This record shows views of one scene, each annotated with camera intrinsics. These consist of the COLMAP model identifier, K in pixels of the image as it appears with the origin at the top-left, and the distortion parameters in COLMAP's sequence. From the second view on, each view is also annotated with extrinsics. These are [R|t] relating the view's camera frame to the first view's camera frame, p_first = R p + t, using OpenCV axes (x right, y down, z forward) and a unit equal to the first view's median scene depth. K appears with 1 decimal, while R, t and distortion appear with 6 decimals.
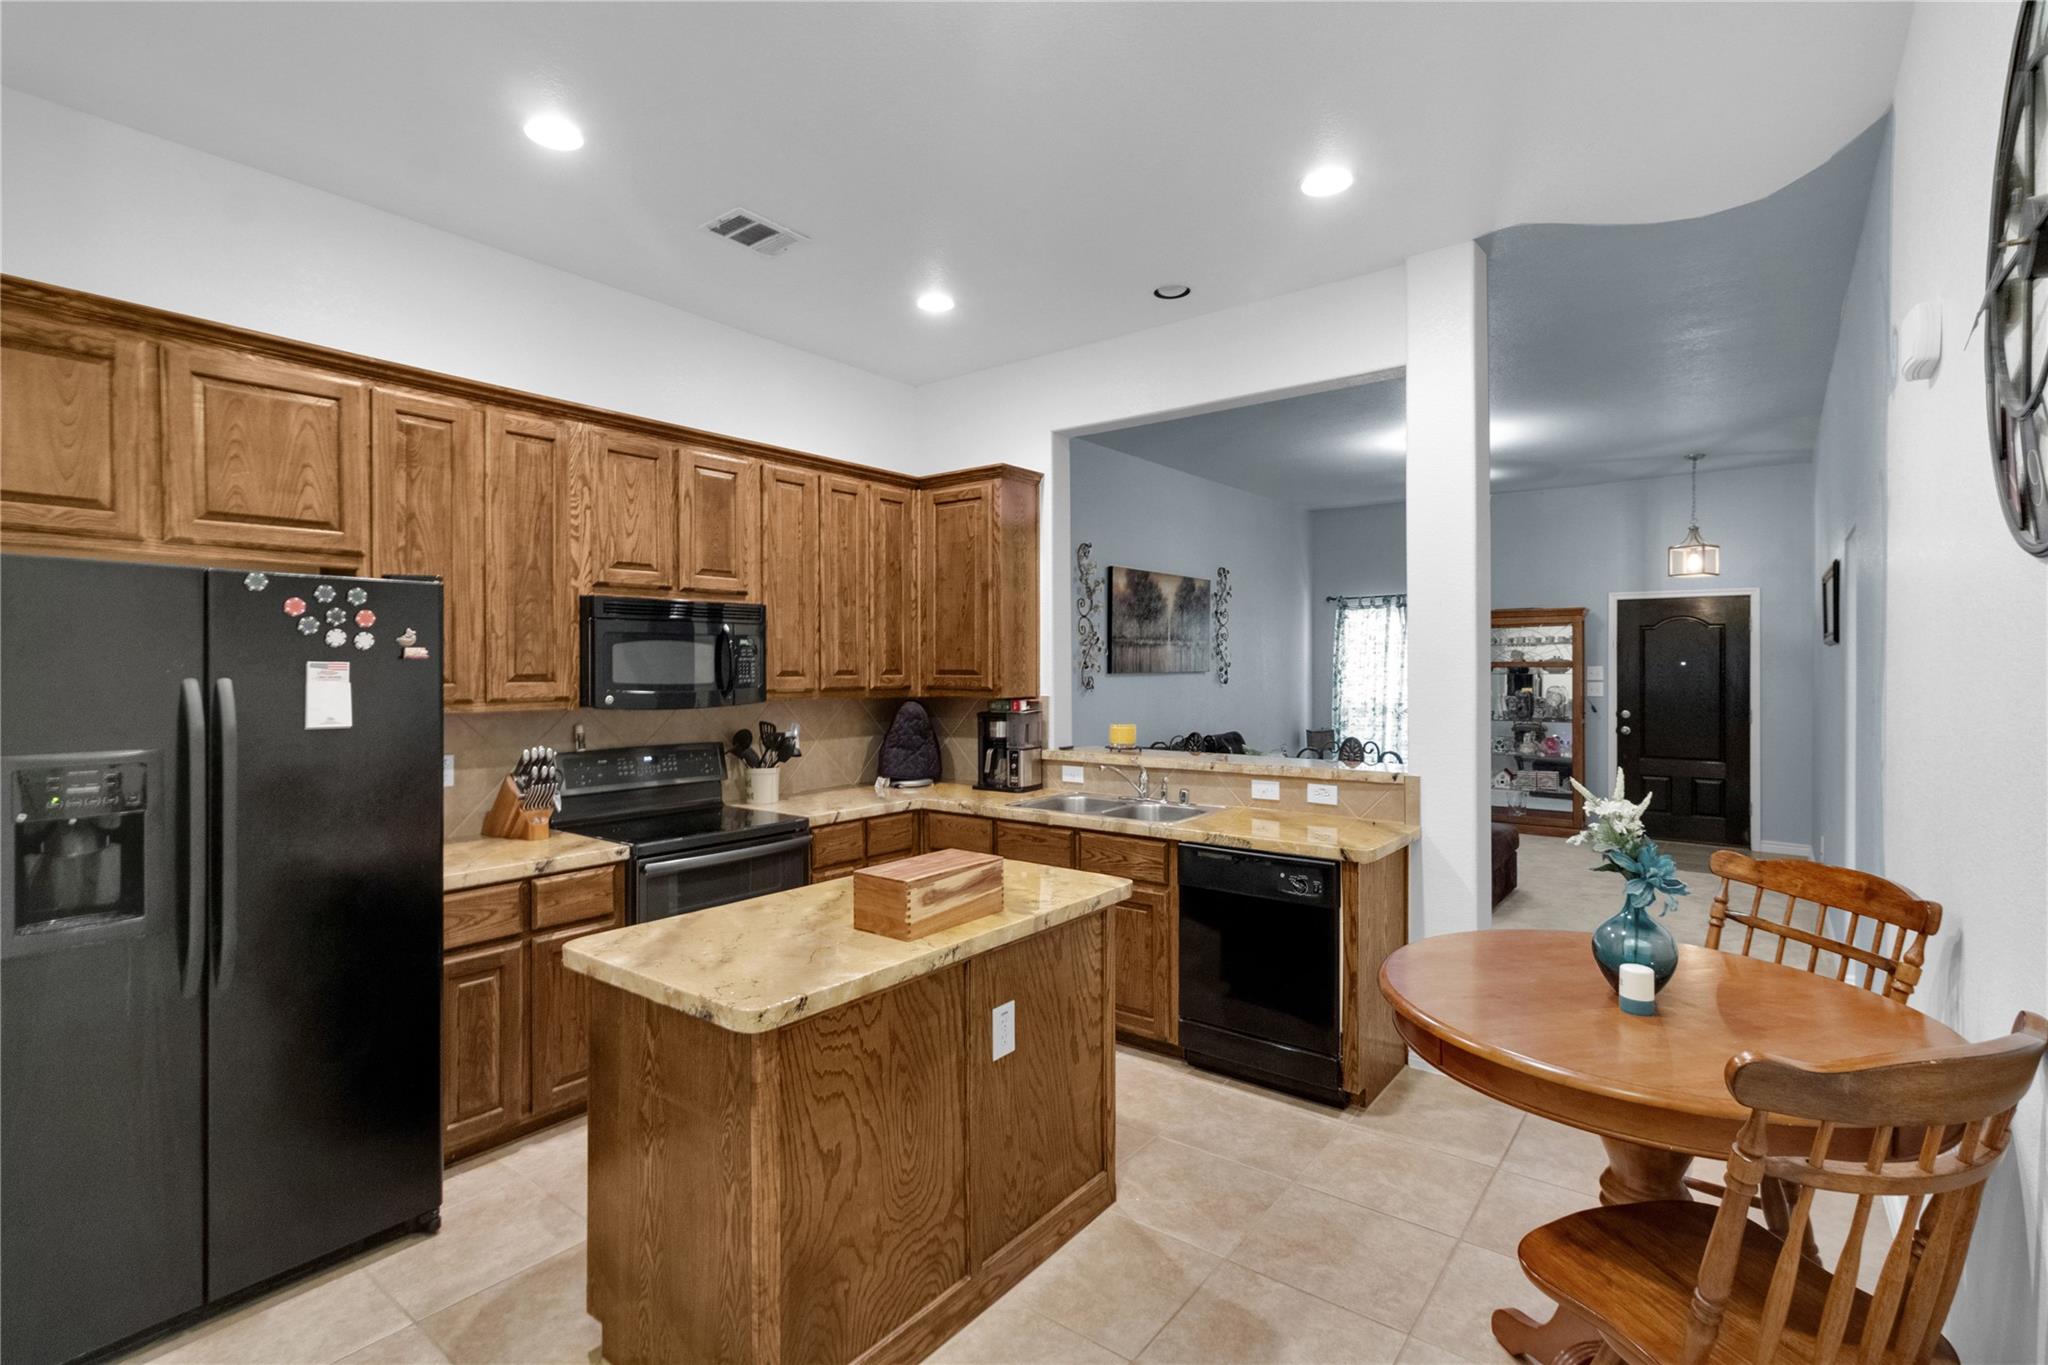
lens RADIAL K [[965.7, 0, 1028.6], [0, 965.7, 666.1], [0, 0, 1]] dist [0.004026, -0.000737]
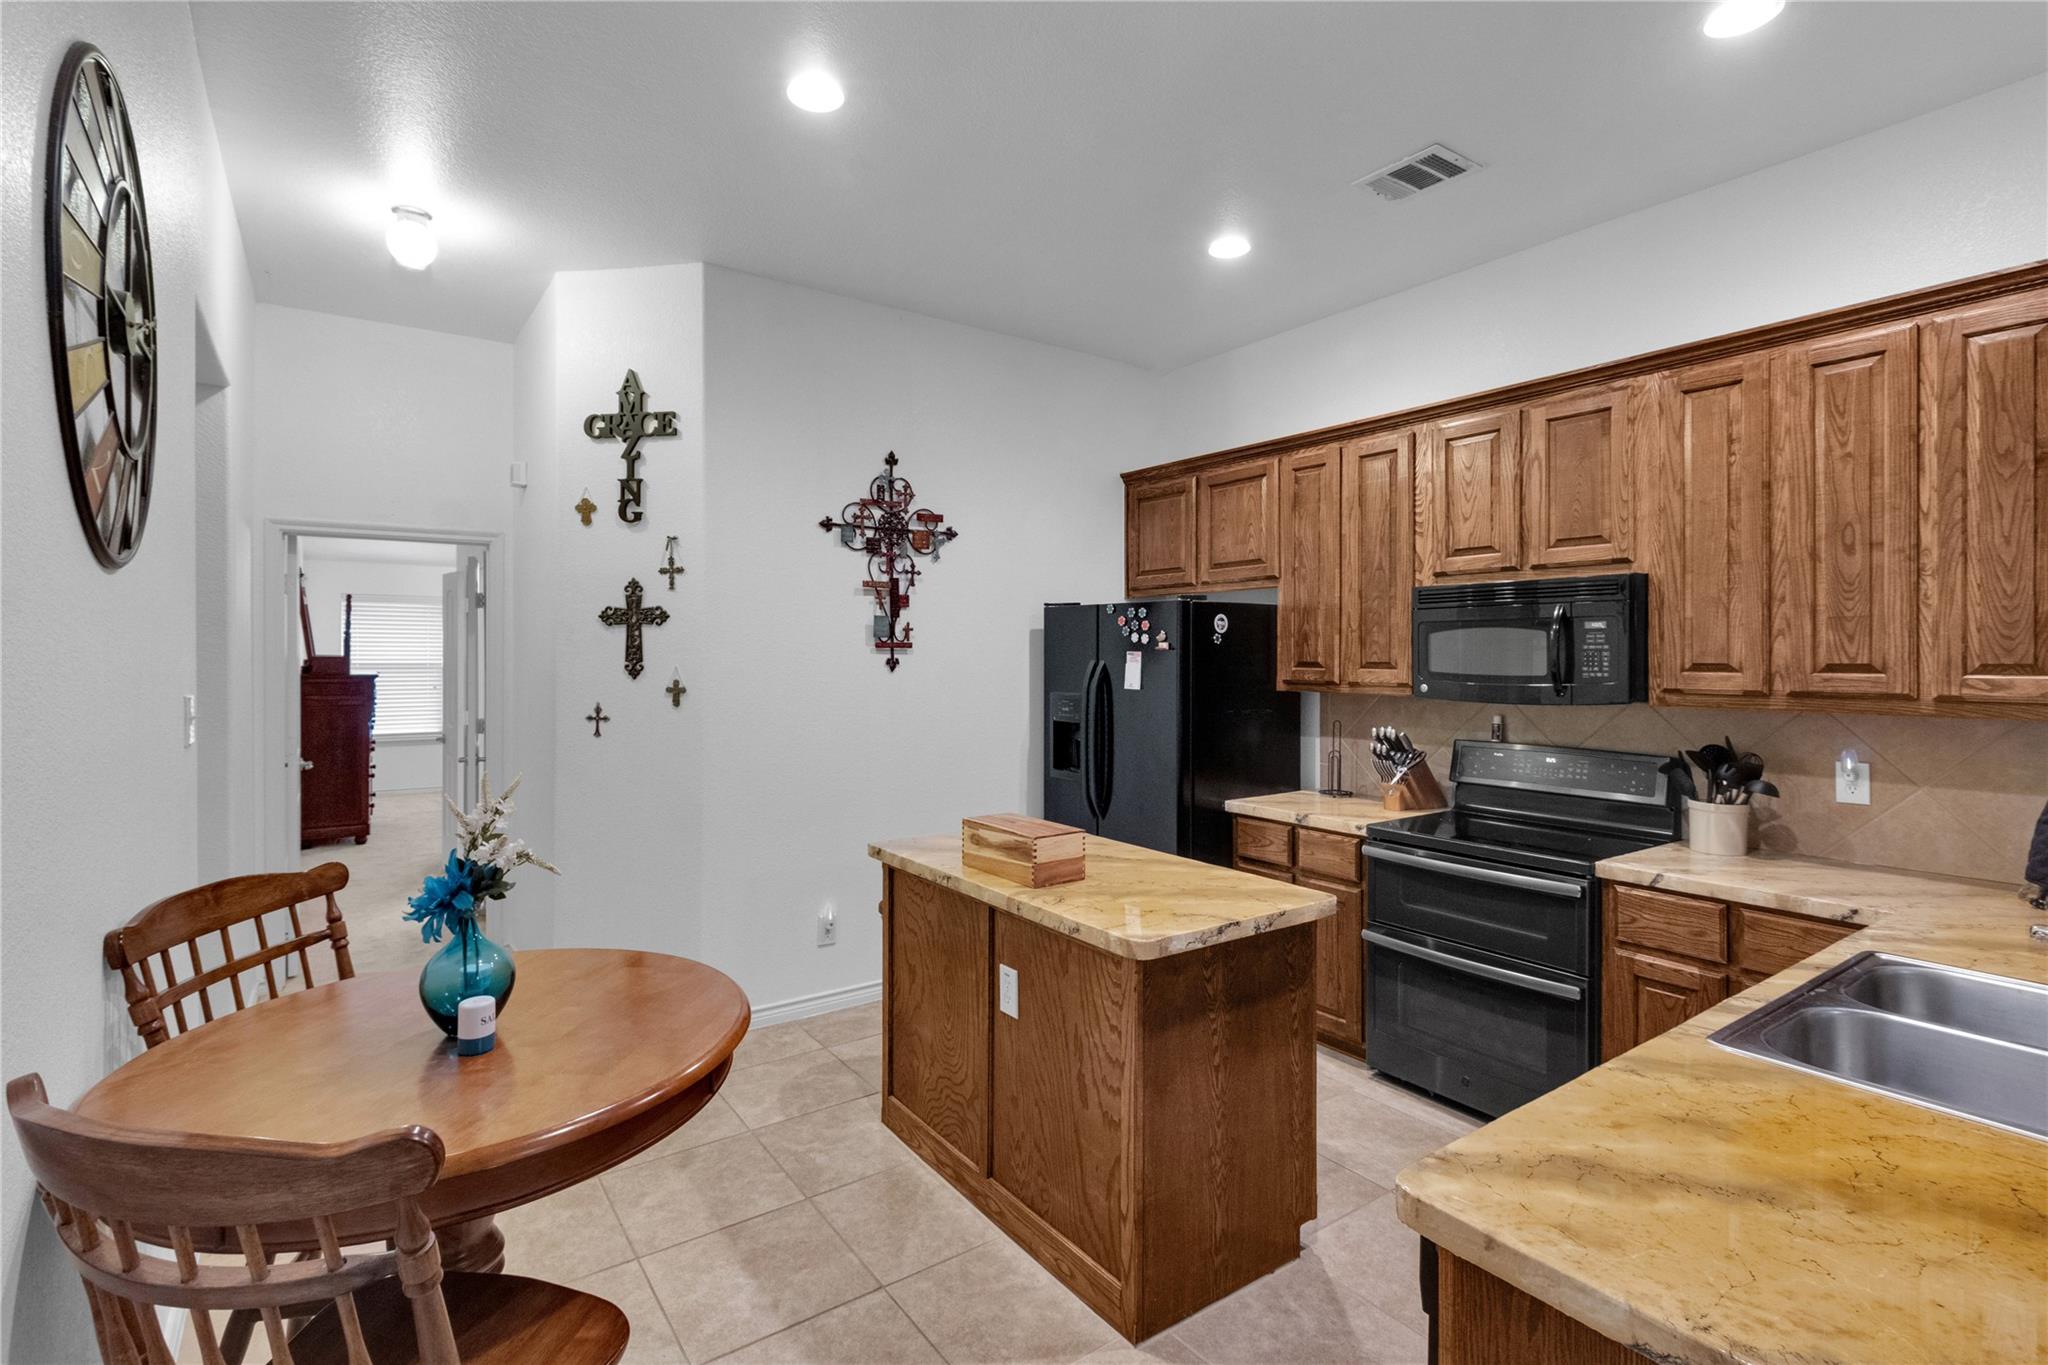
lens RADIAL K [[965.7, 0, 1001.2], [0, 965.7, 652.7], [0, 0, 1]] dist [0.004026, -0.000737]
pose [[-0.314722, -0.001165, -0.949183, 0.574133], [-0.003407, 0.999994, -0.000098, -0.000844], [0.949178, 0.003204, -0.314725, 0.761448]]
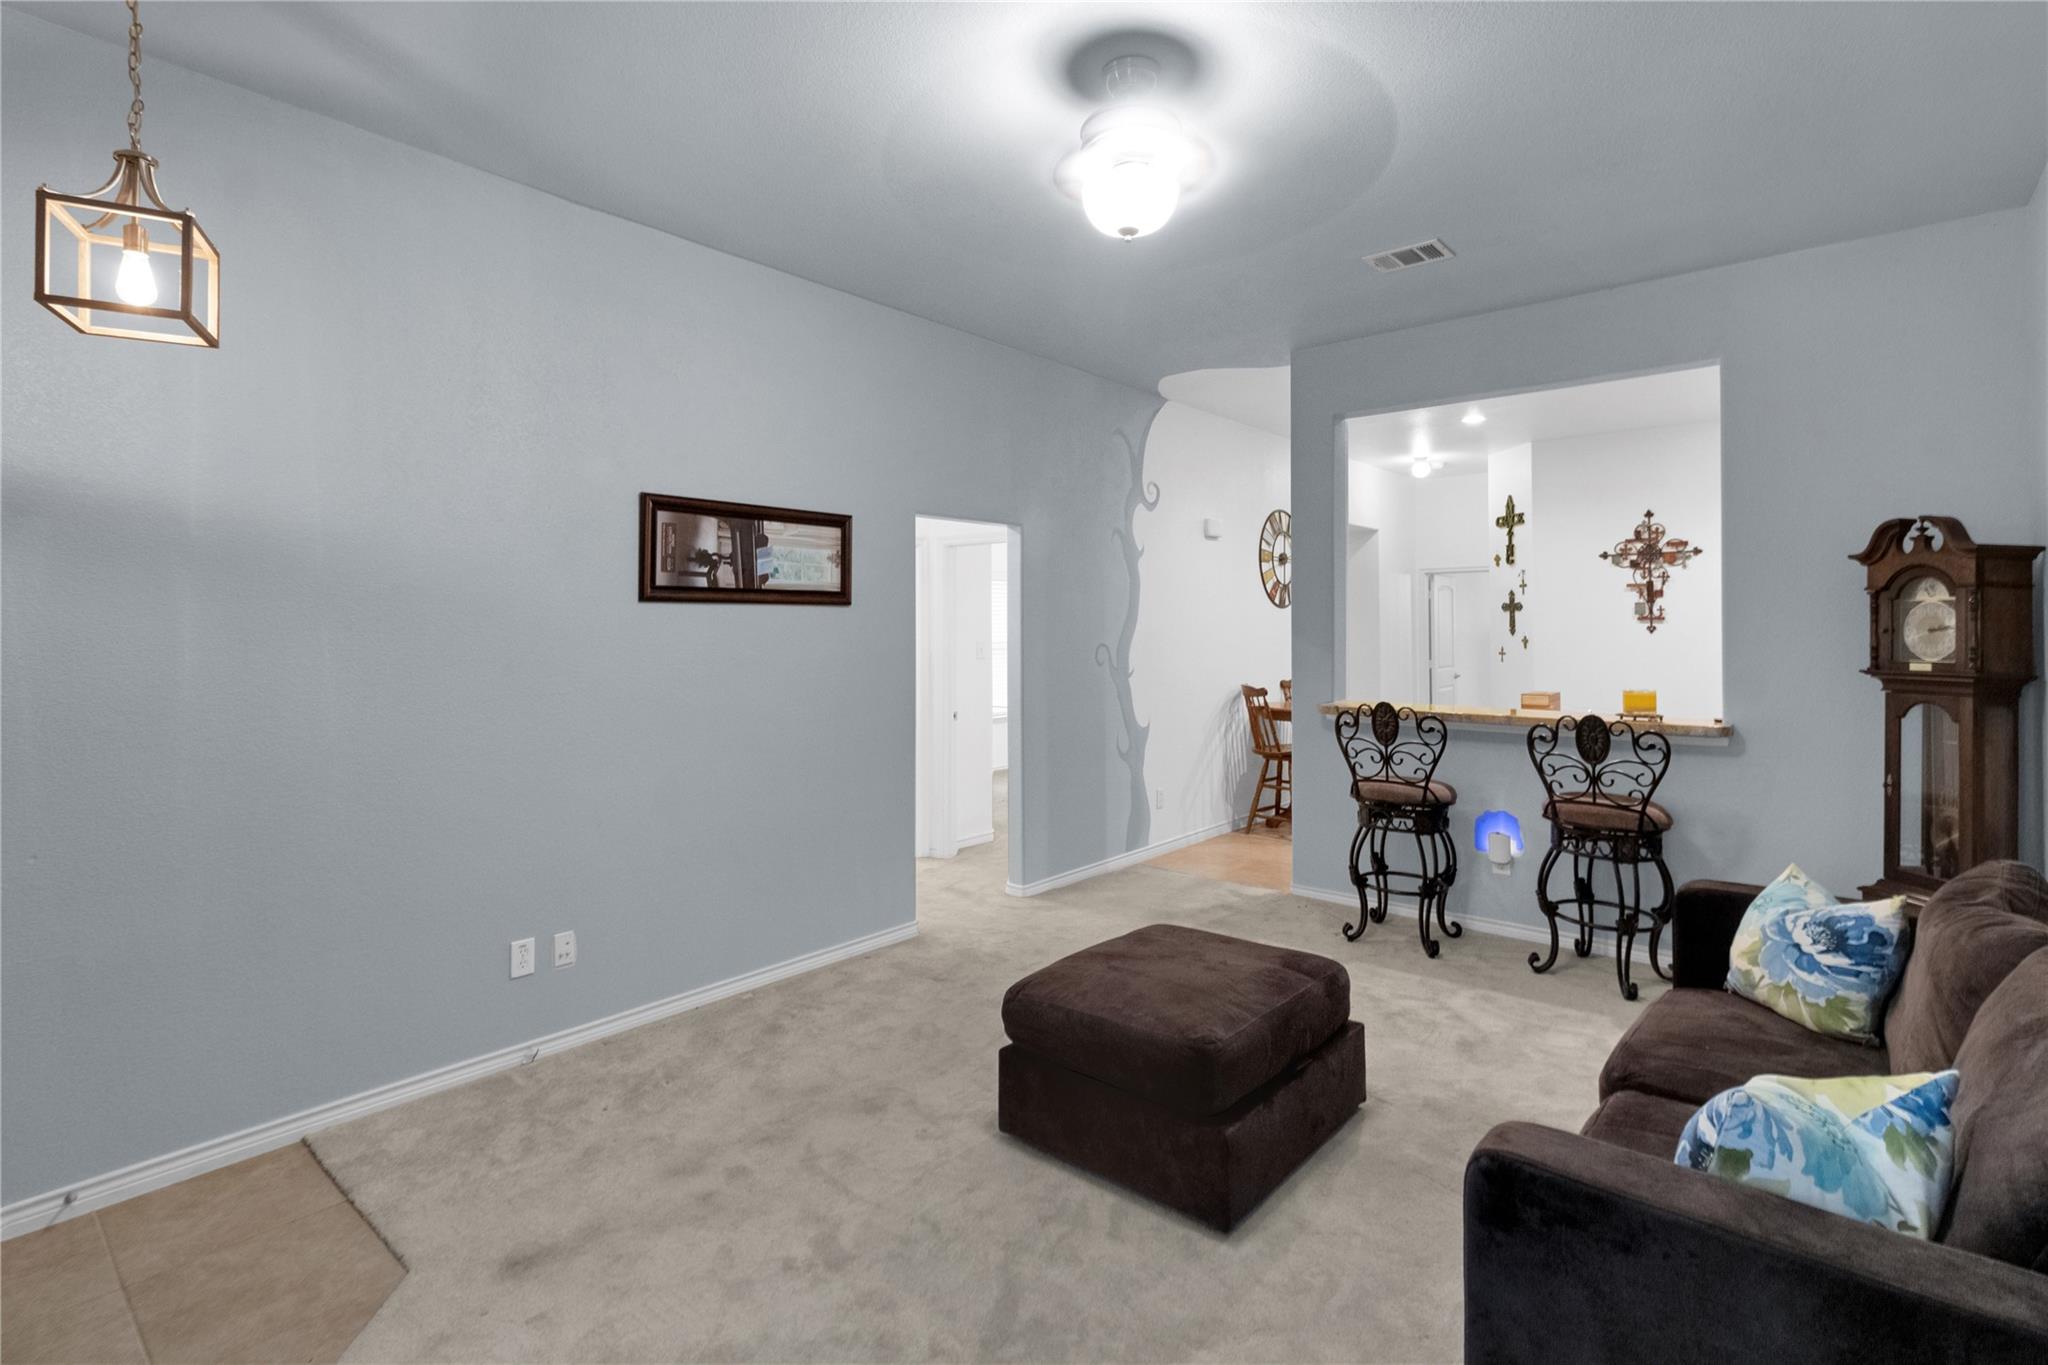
lens RADIAL K [[965.7, 0, 996.8], [0, 965.7, 619.1], [0, 0, 1]] dist [0.004026, -0.000737]
pose [[-0.996100, 0.006125, 0.088017, 0.704278], [0.005813, 0.999976, -0.003804, -0.007689], [-0.088038, -0.003278, -0.996112, 2.238704]]
